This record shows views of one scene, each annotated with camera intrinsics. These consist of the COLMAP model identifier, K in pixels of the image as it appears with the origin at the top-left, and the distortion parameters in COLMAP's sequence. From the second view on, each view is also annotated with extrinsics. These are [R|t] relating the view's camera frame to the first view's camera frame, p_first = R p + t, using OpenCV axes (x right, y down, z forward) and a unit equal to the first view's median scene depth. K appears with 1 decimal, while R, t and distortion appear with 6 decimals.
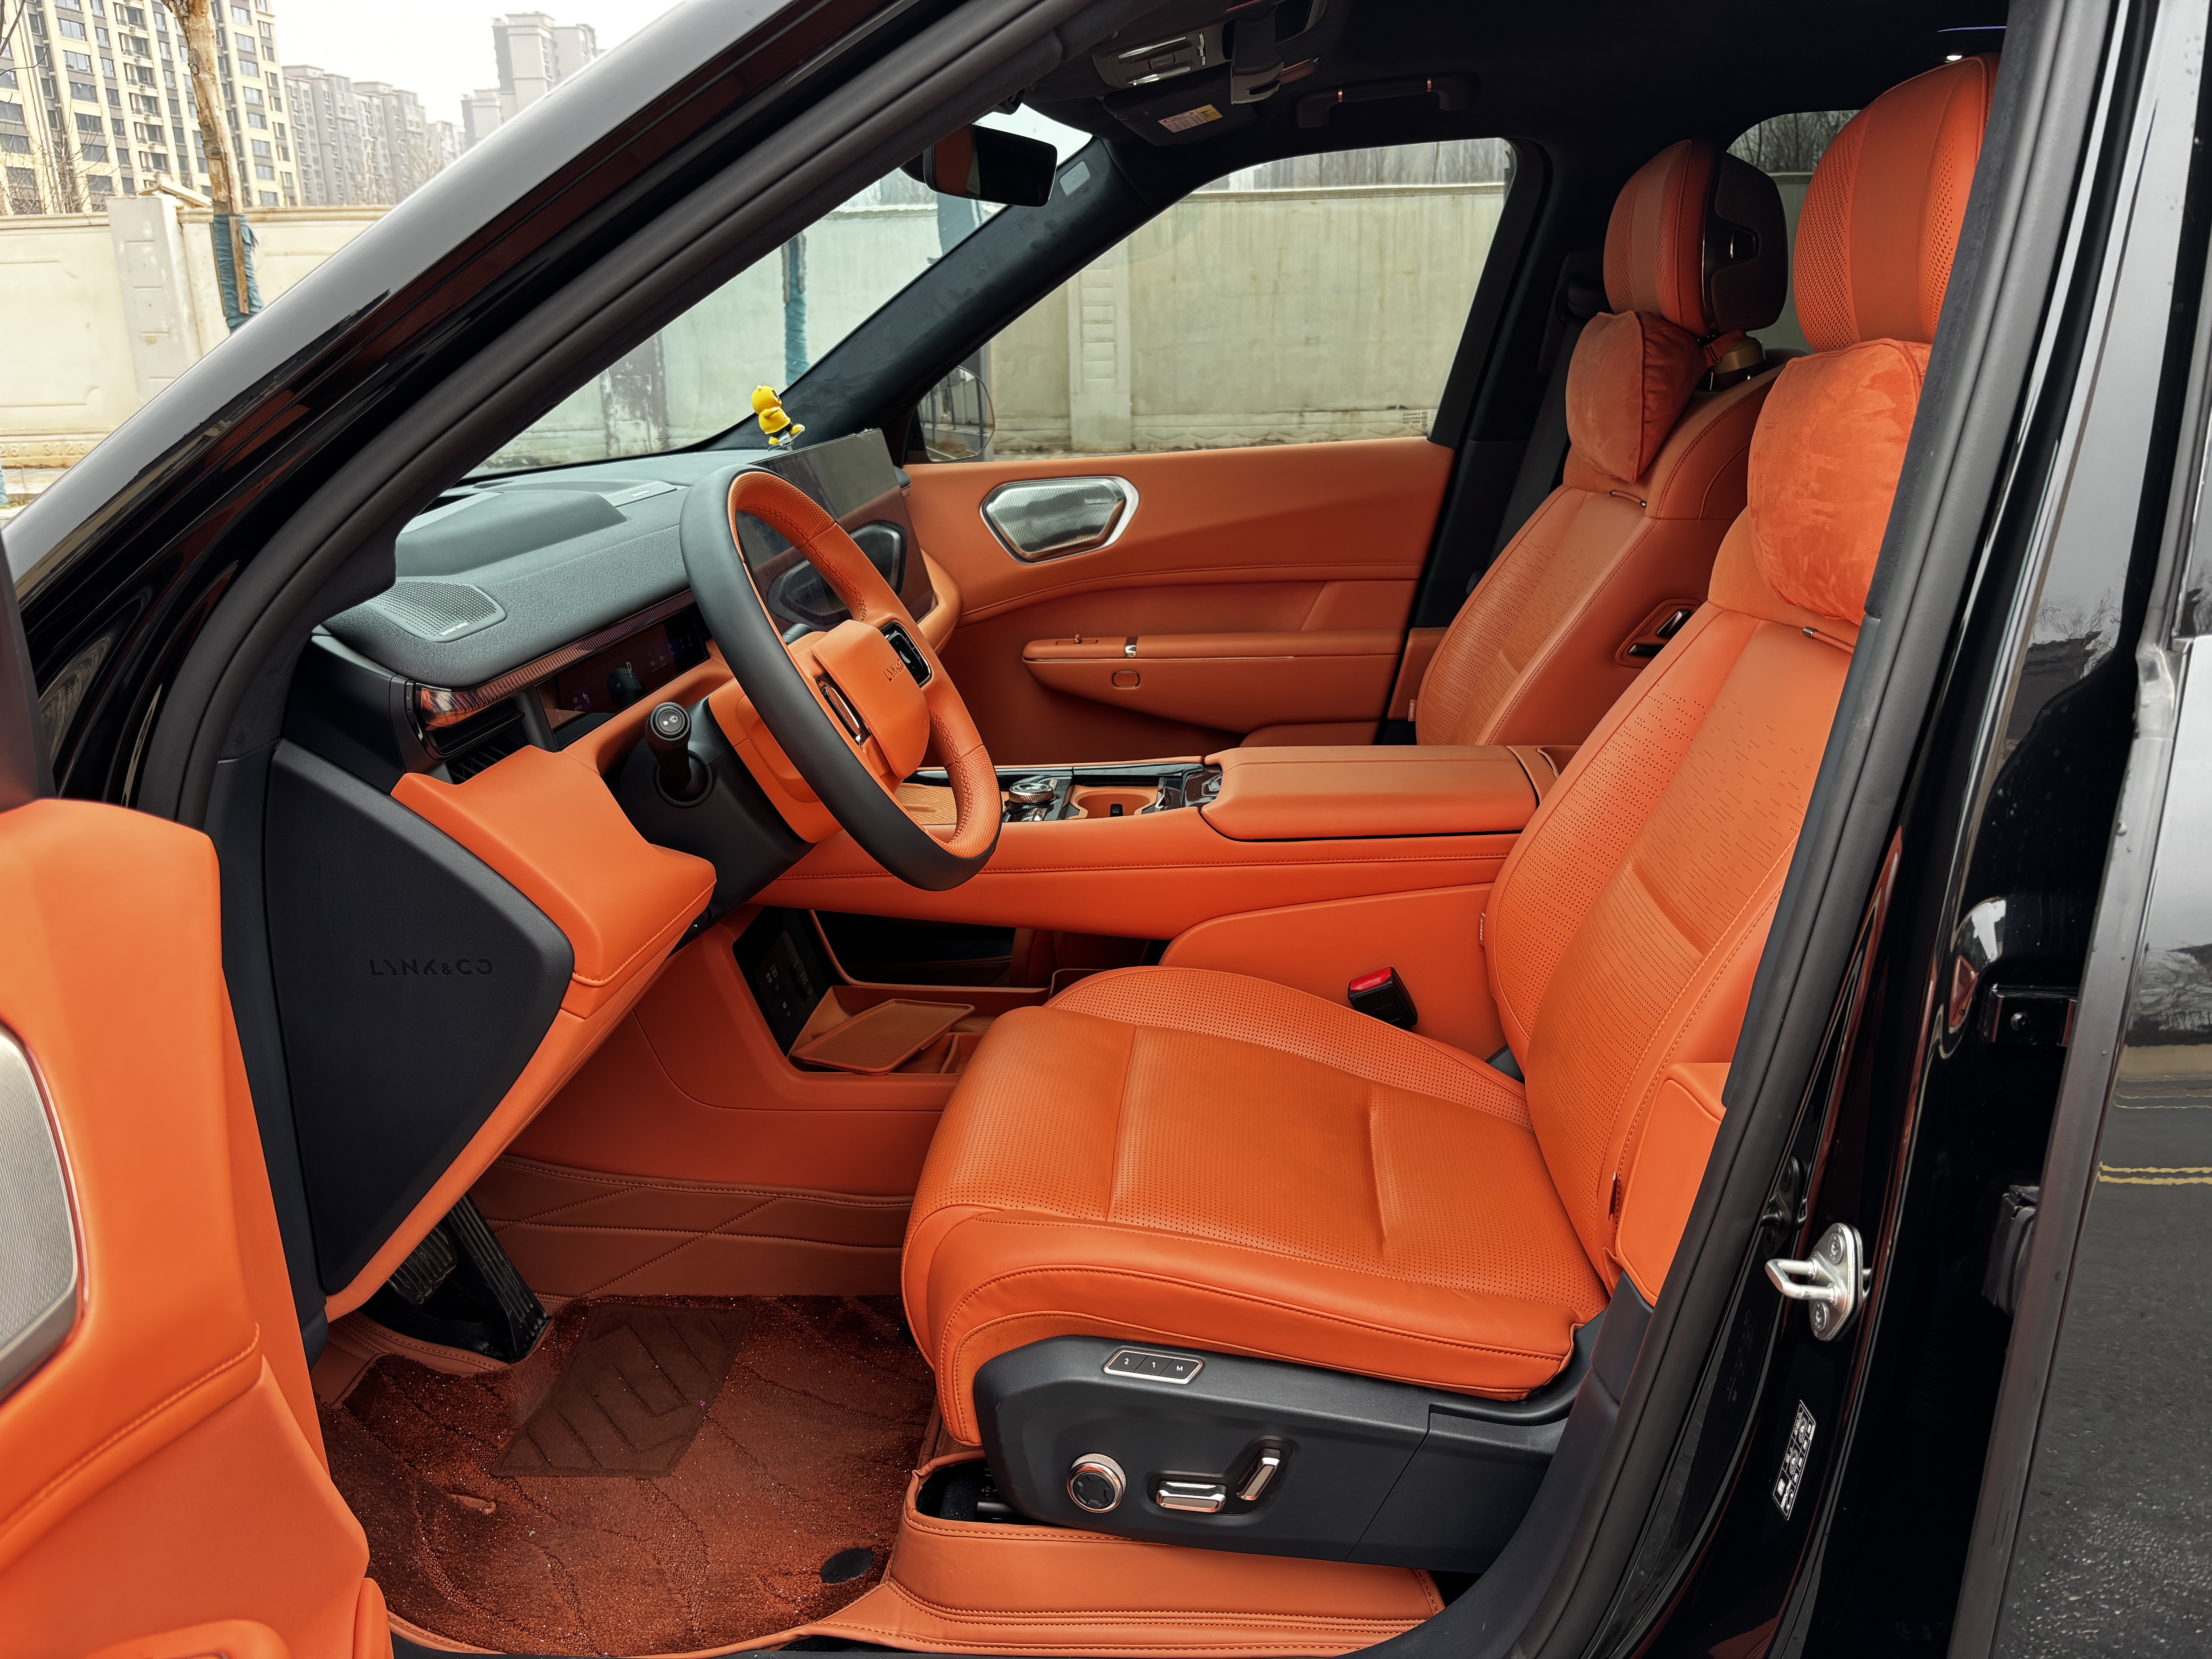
lens RADIAL K [[1686.3, 0, 1103.4], [0, 1686.3, 832.2], [0, 0, 1]] dist [0.040998, -0.062103]
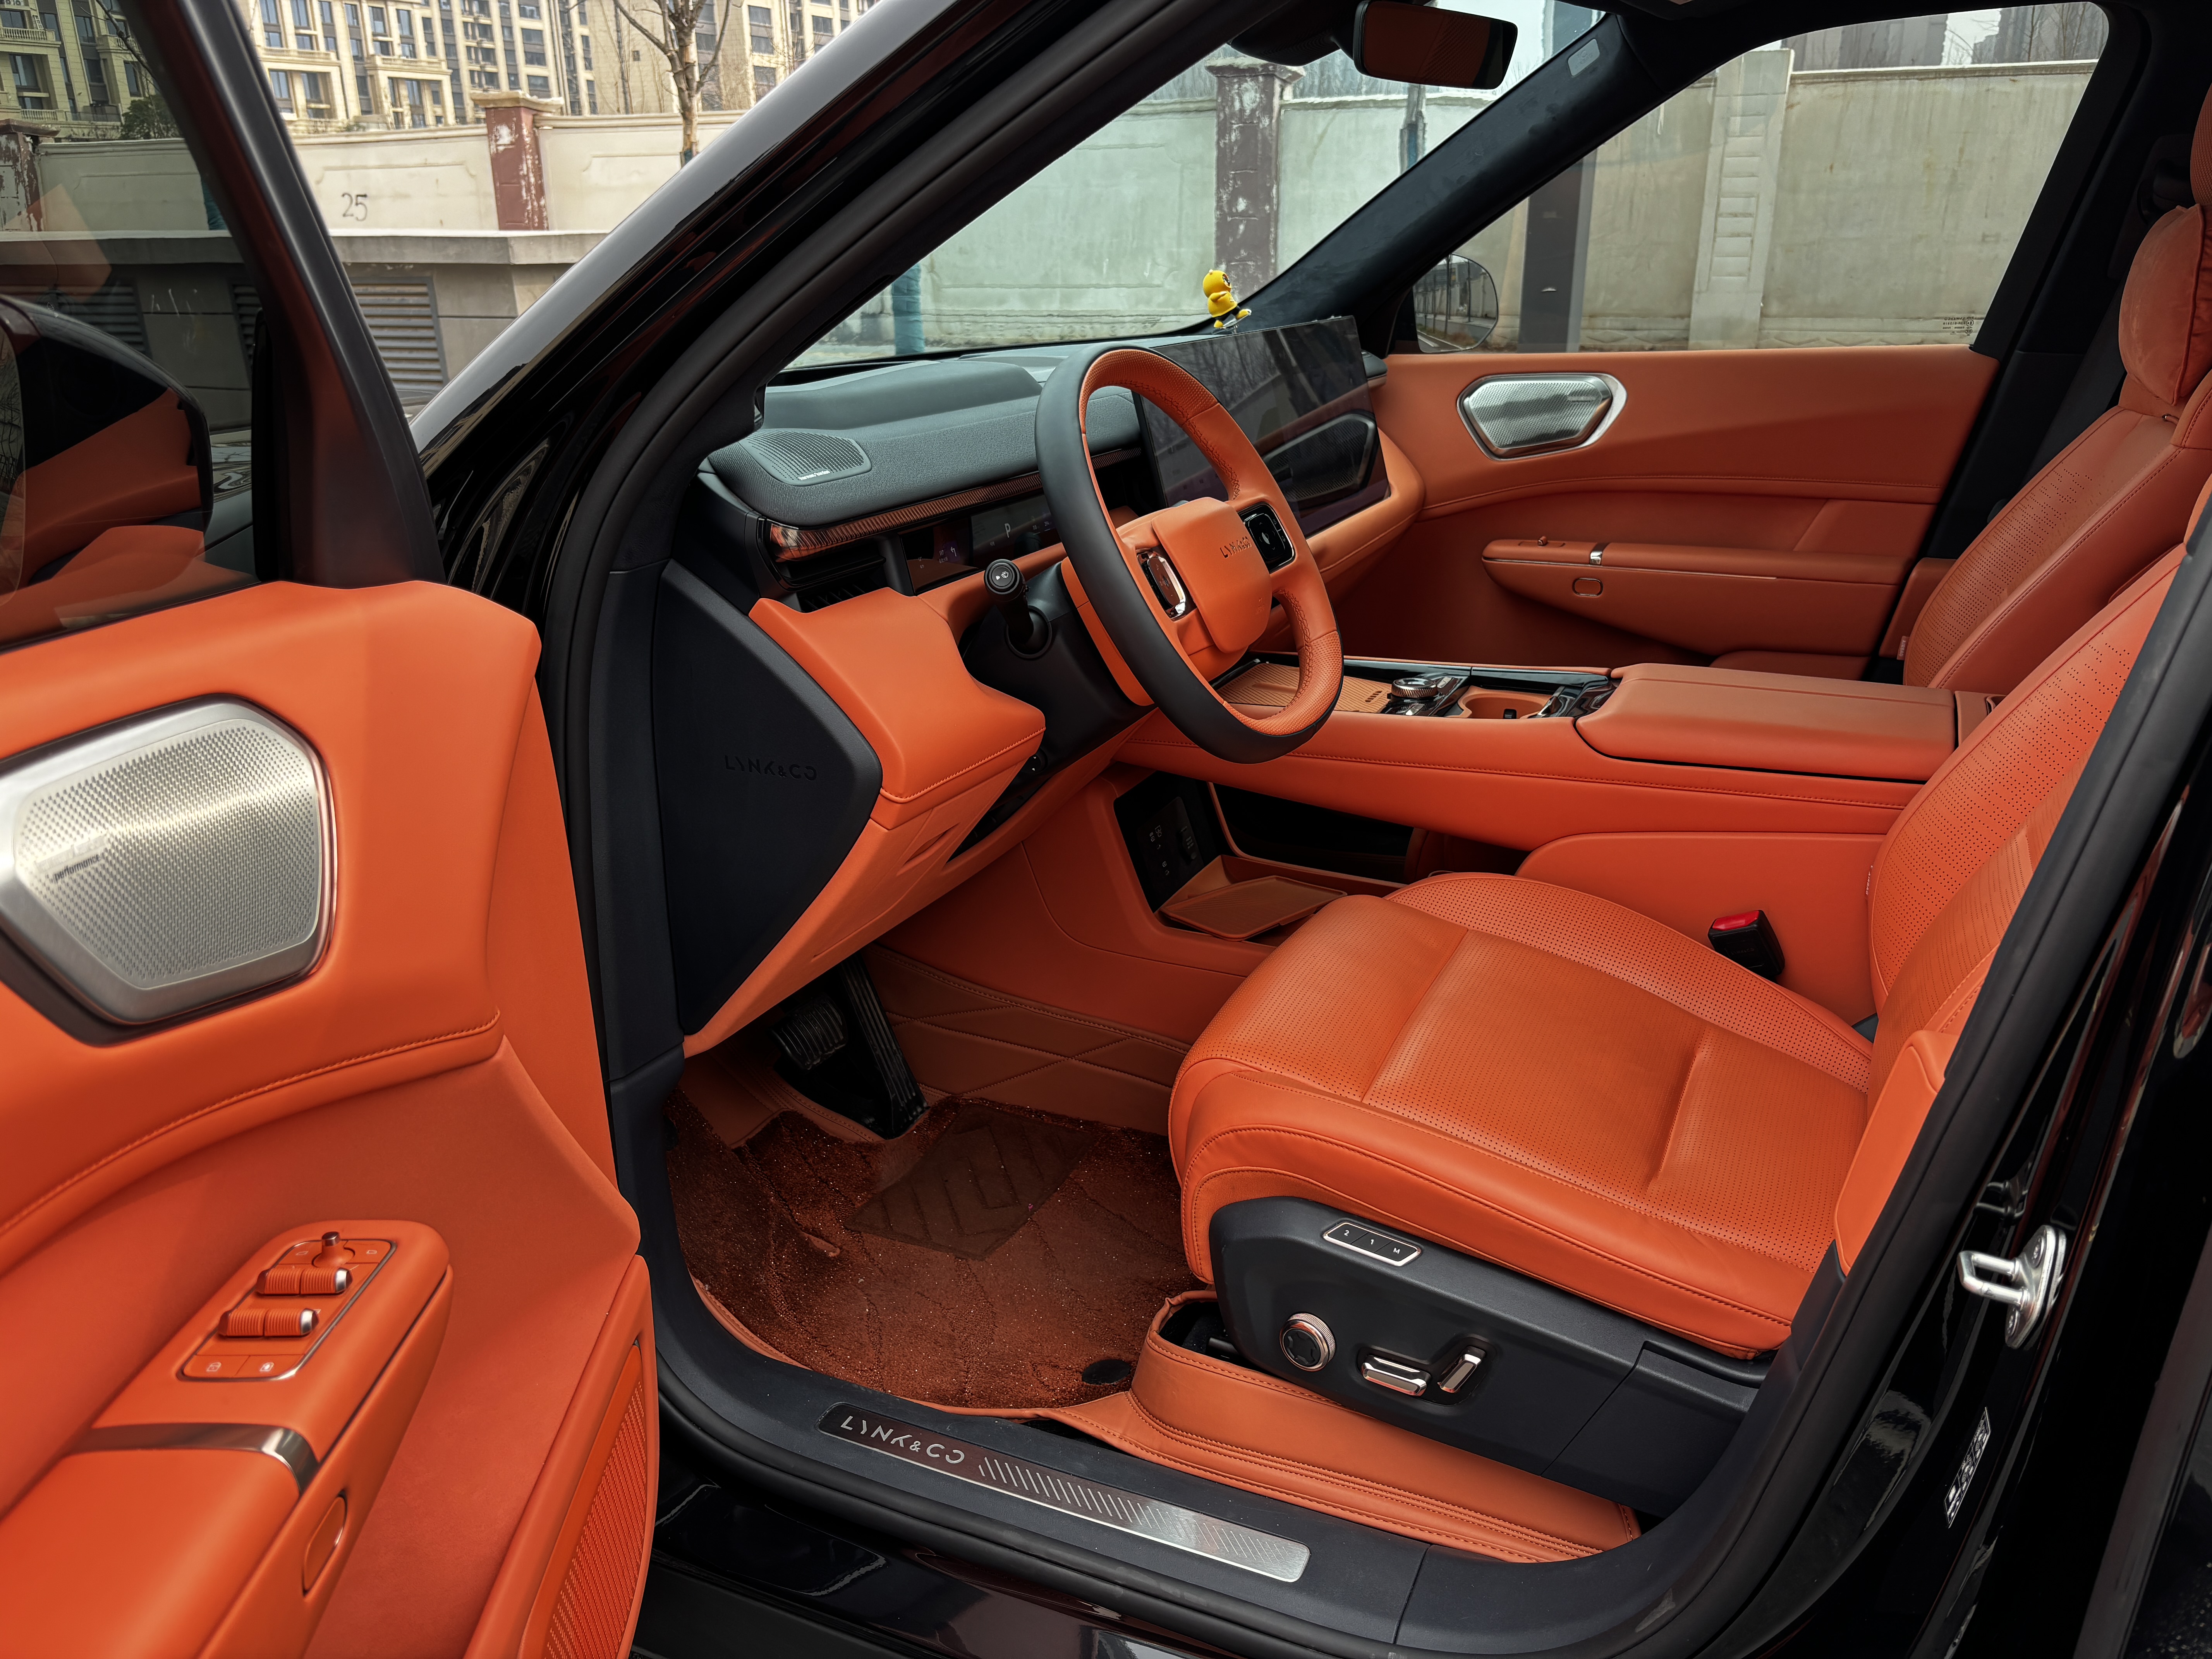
lens RADIAL K [[1686.3, 0, 1103.4], [0, 1686.3, 832.2], [0, 0, 1]] dist [0.040998, -0.062103]
pose [[0.933806, 0.131531, -0.332725, 0.150007], [-0.112333, 0.990731, 0.076382, 0.006638], [0.339687, -0.033950, 0.939926, -0.008855]]
